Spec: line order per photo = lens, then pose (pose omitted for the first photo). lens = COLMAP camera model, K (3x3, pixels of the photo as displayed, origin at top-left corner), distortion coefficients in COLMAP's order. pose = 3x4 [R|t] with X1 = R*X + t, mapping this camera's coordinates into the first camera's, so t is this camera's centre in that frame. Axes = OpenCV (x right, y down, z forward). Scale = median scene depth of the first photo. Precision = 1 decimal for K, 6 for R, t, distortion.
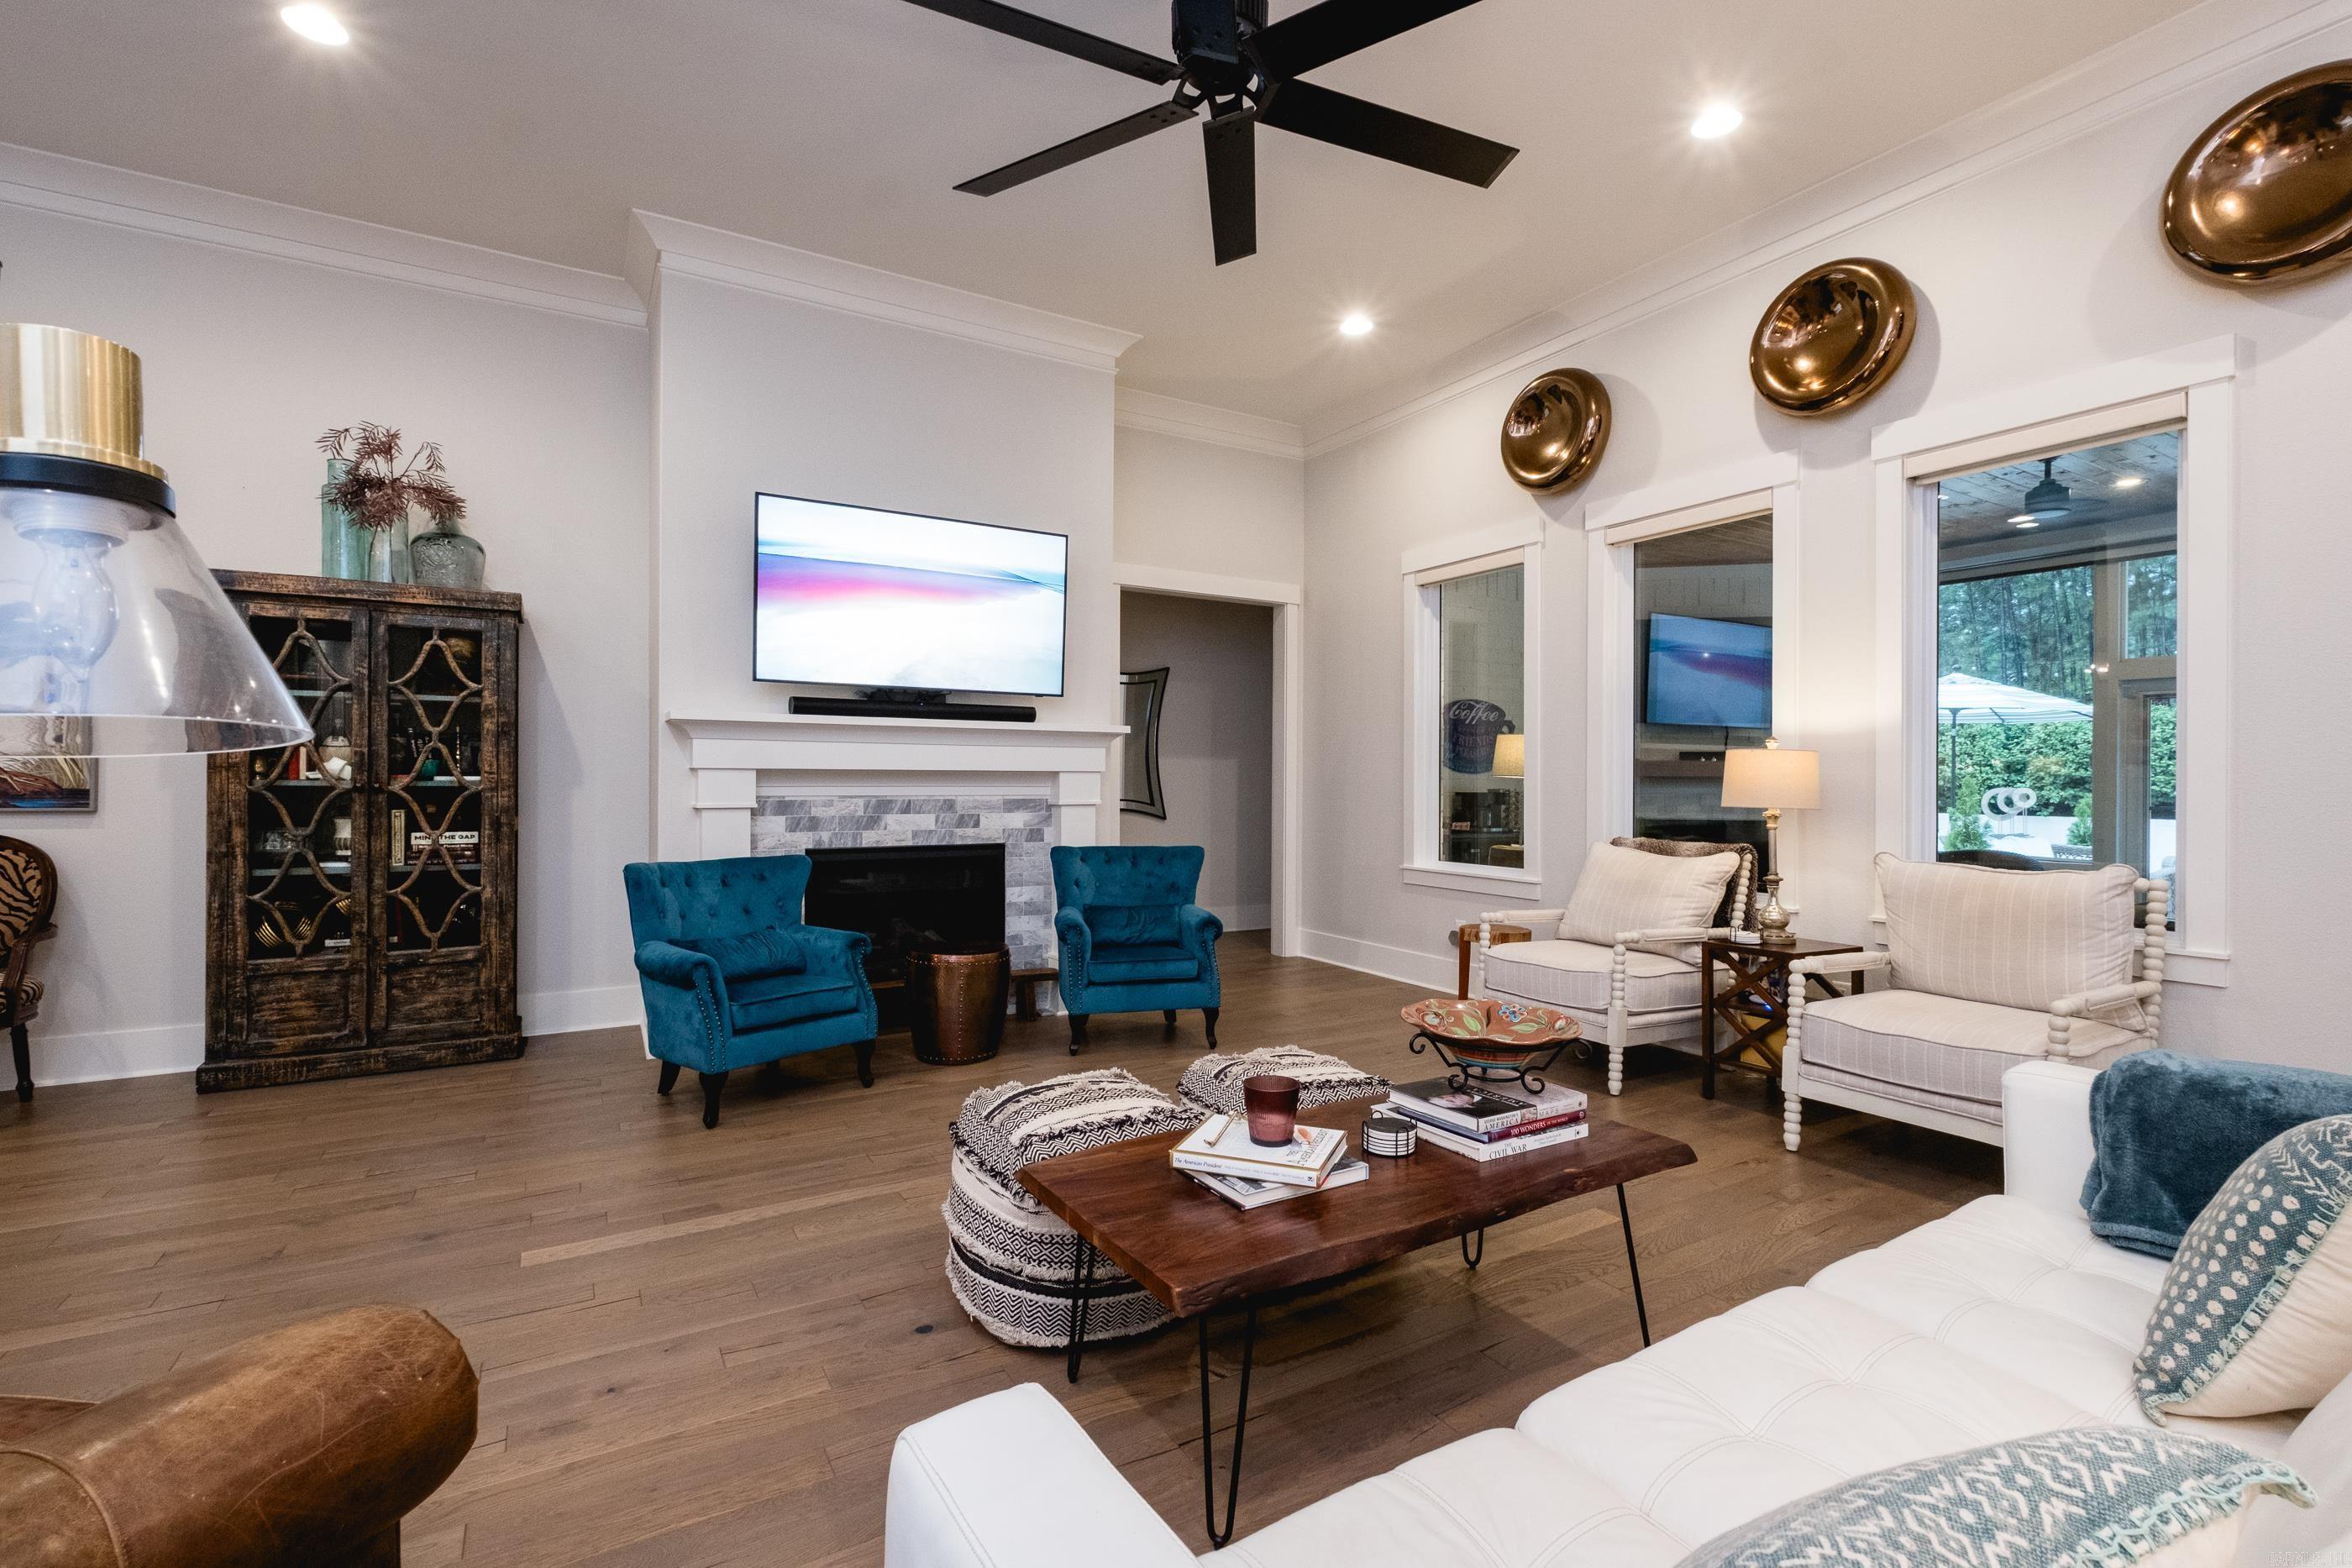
lens RADIAL K [[1017.1, 0, 1177.6], [0, 1017.1, 781.6], [0, 0, 1]] dist [0.007820, -0.004830]
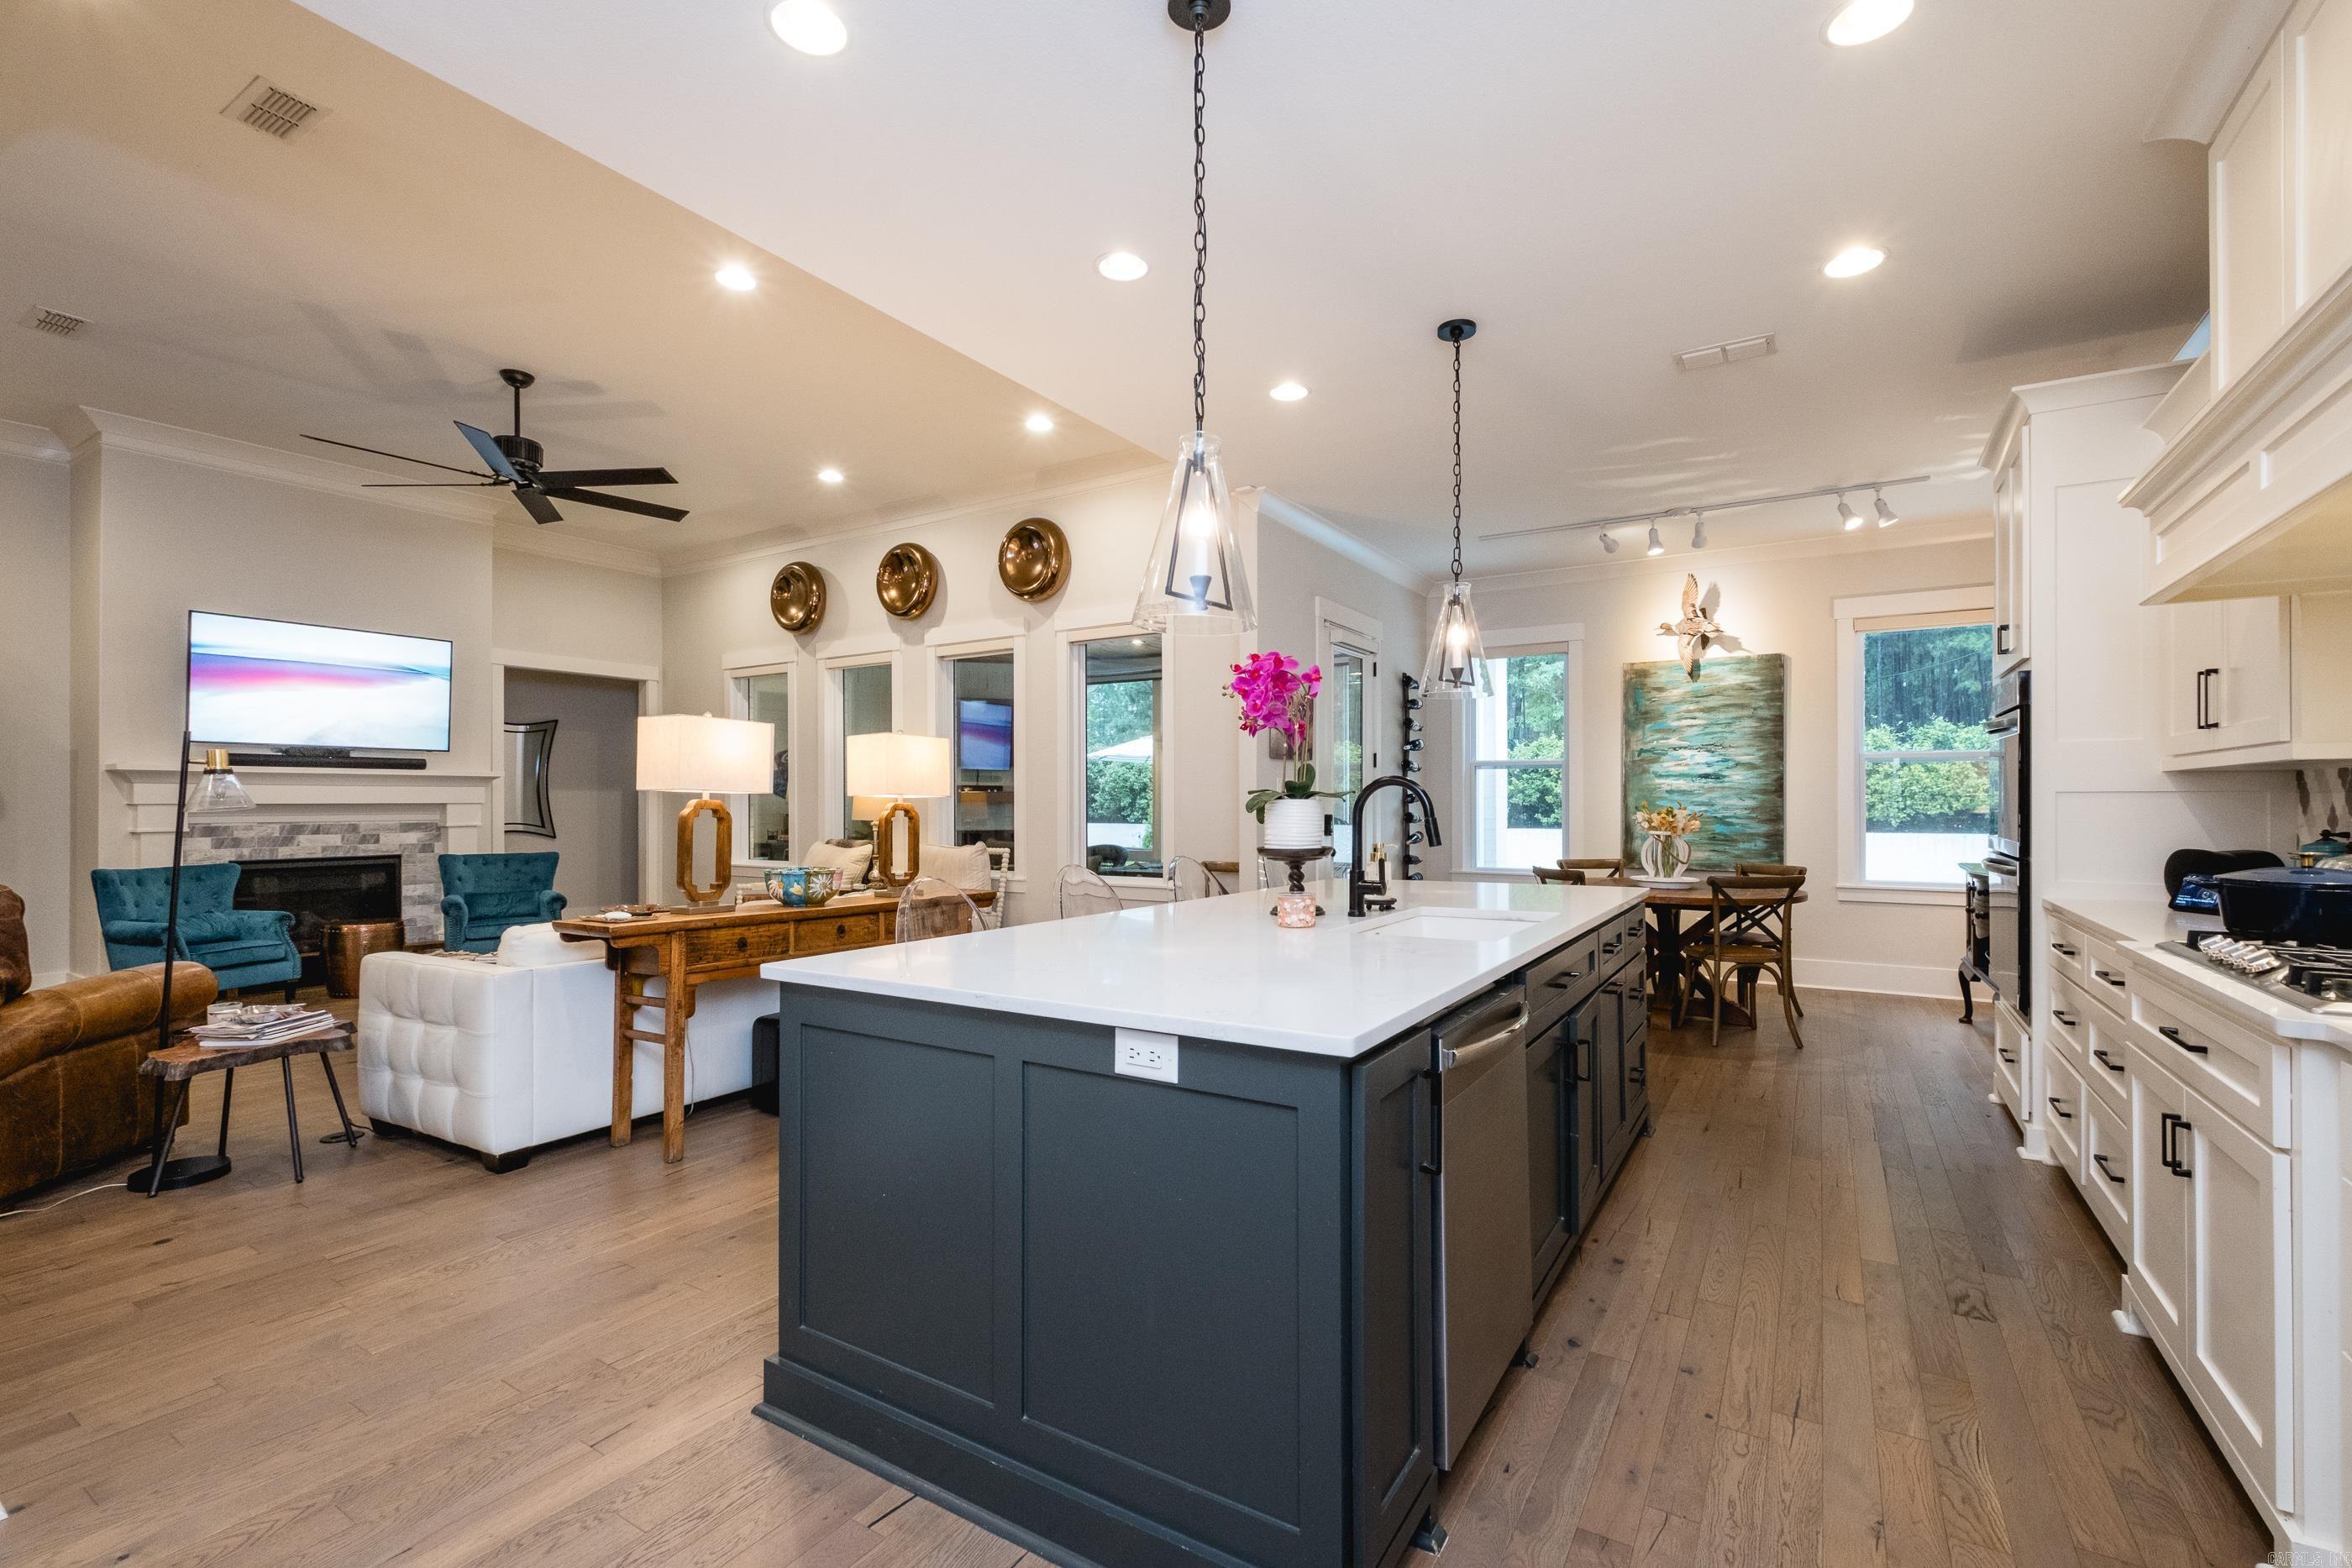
lens RADIAL K [[1017.1, 0, 1146.7], [0, 1017.1, 805.1], [0, 0, 1]] dist [0.007820, -0.004830]
pose [[0.898421, -0.009791, 0.439026, 0.152755], [0.008423, 0.999952, 0.005064, -0.007279], [-0.439055, -0.000852, 0.898460, -0.798991]]
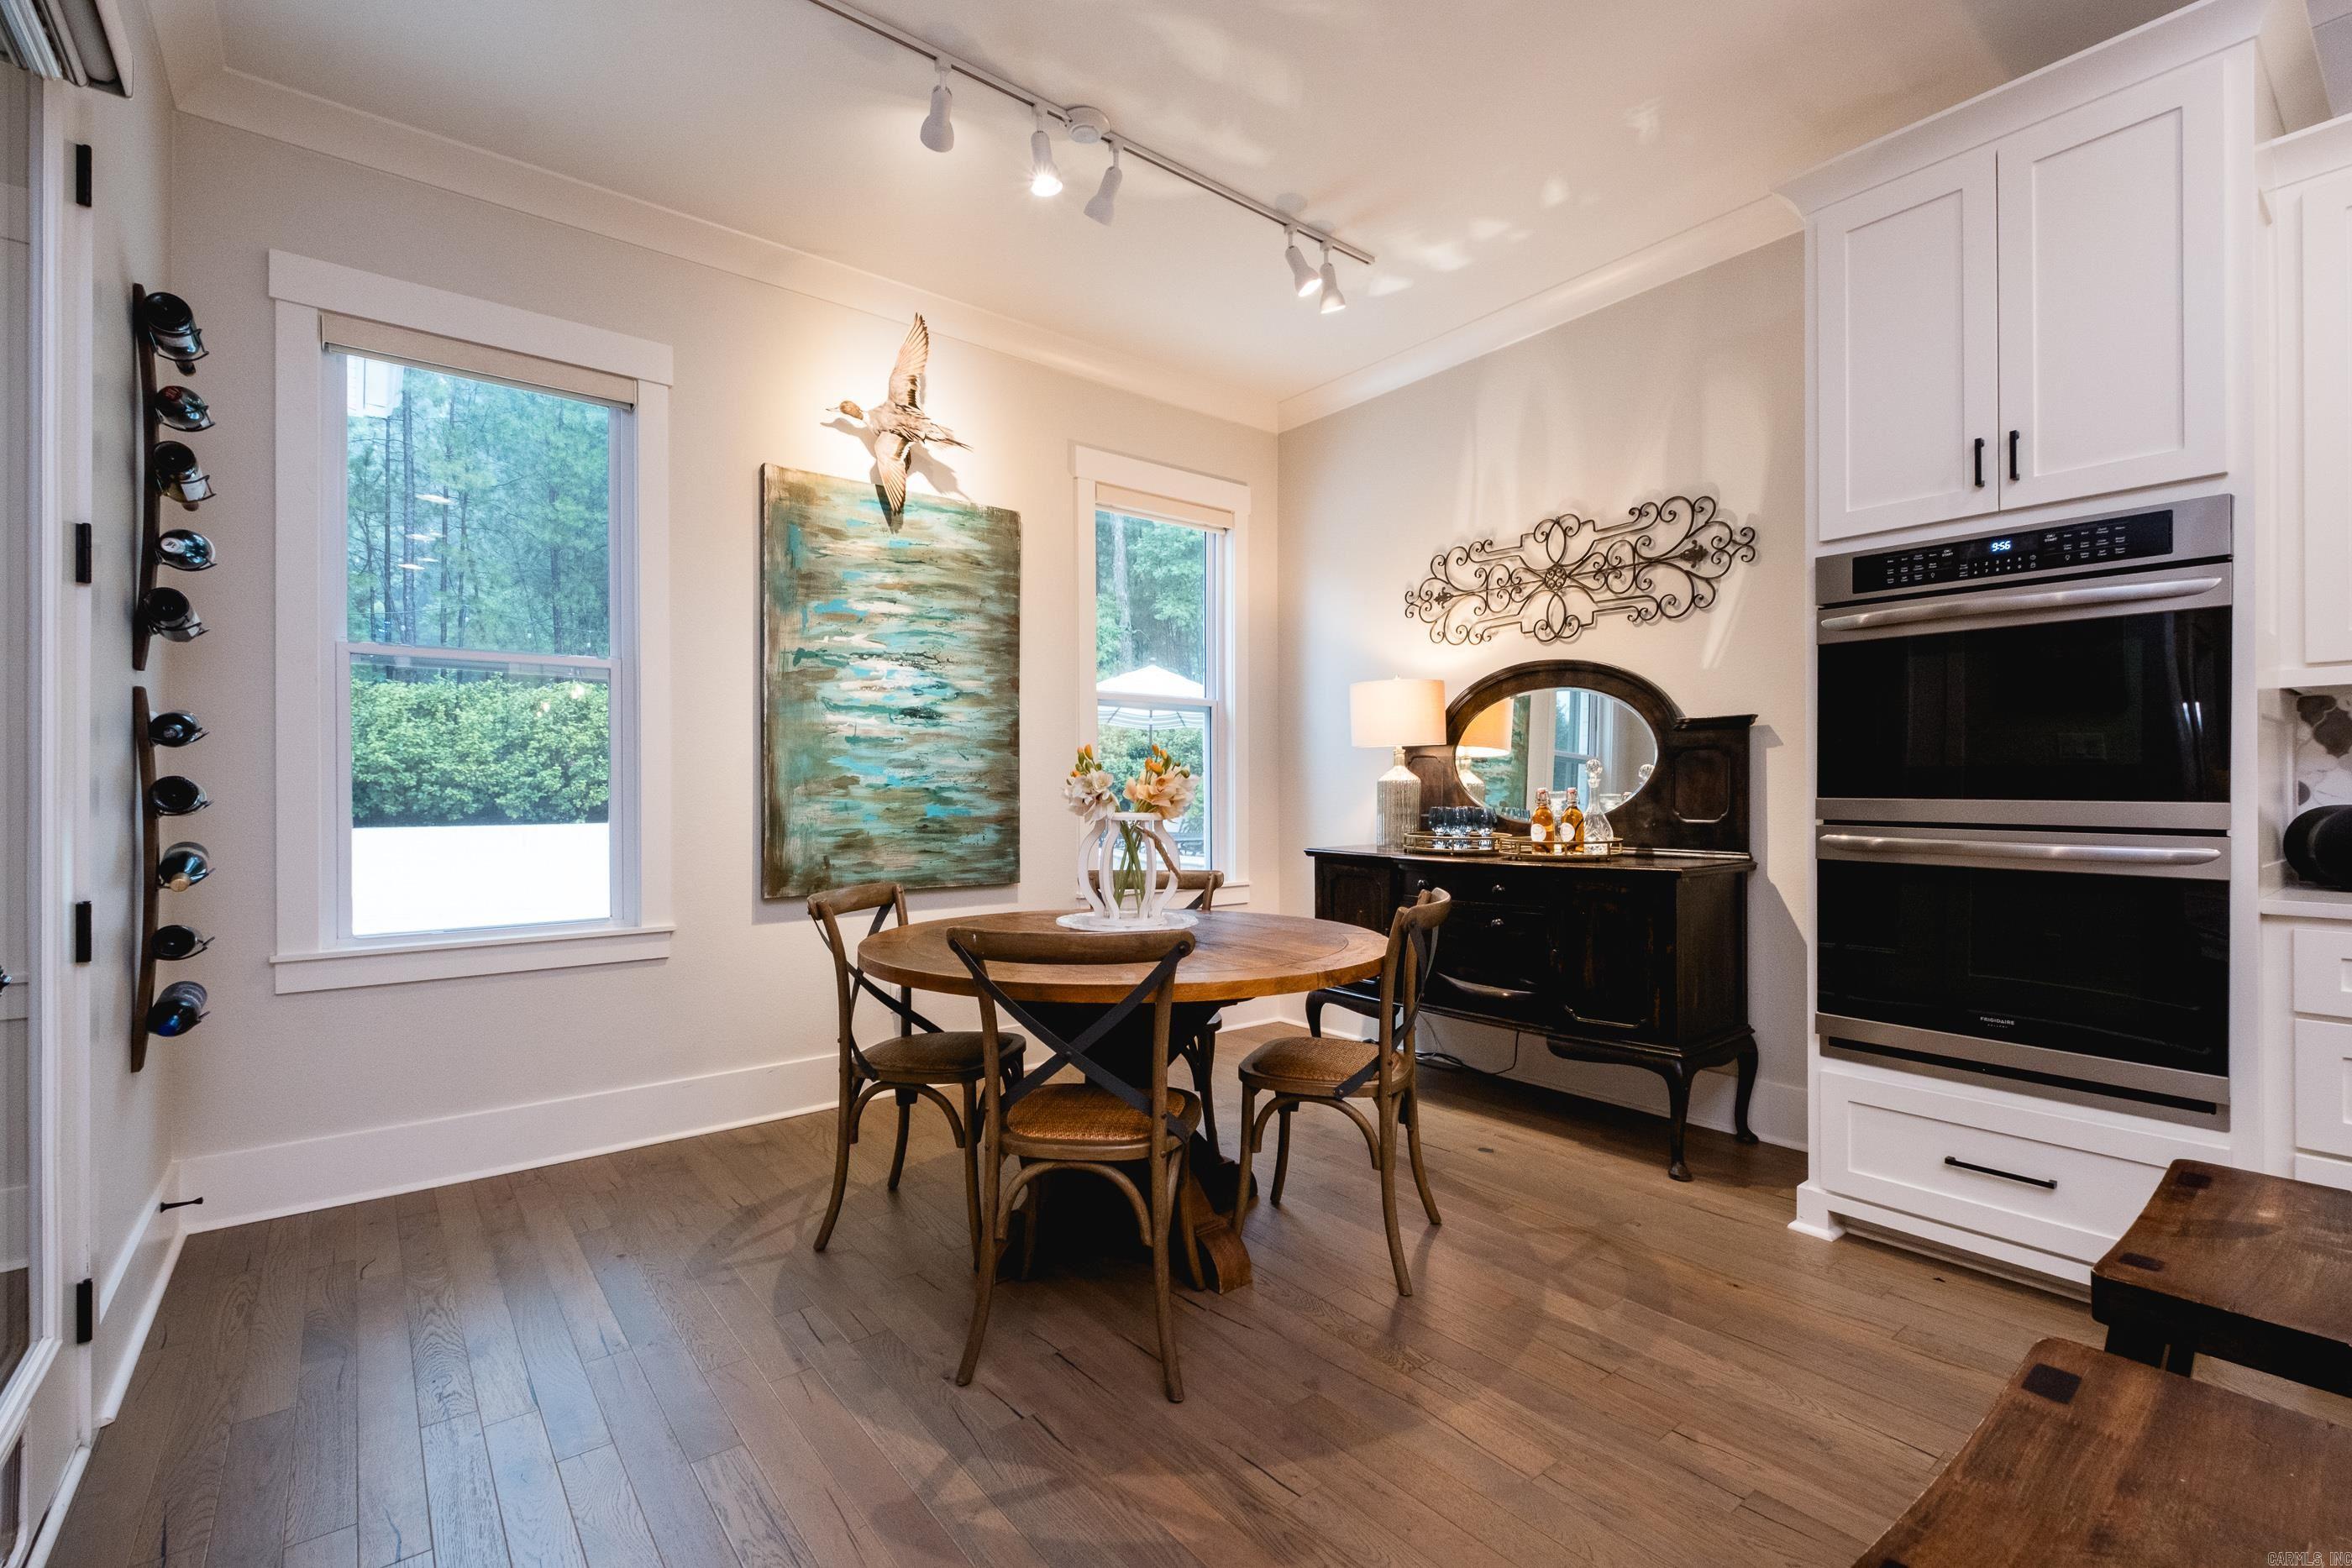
lens RADIAL K [[1017.1, 0, 1204.6], [0, 1017.1, 783.0], [0, 0, 1]] dist [0.007820, -0.004830]
pose [[-0.151383, 0.001064, 0.988475, 0.709615], [0.006283, 0.999980, -0.000114, 0.020878], [-0.988455, 0.006193, -0.151387, 0.058070]]
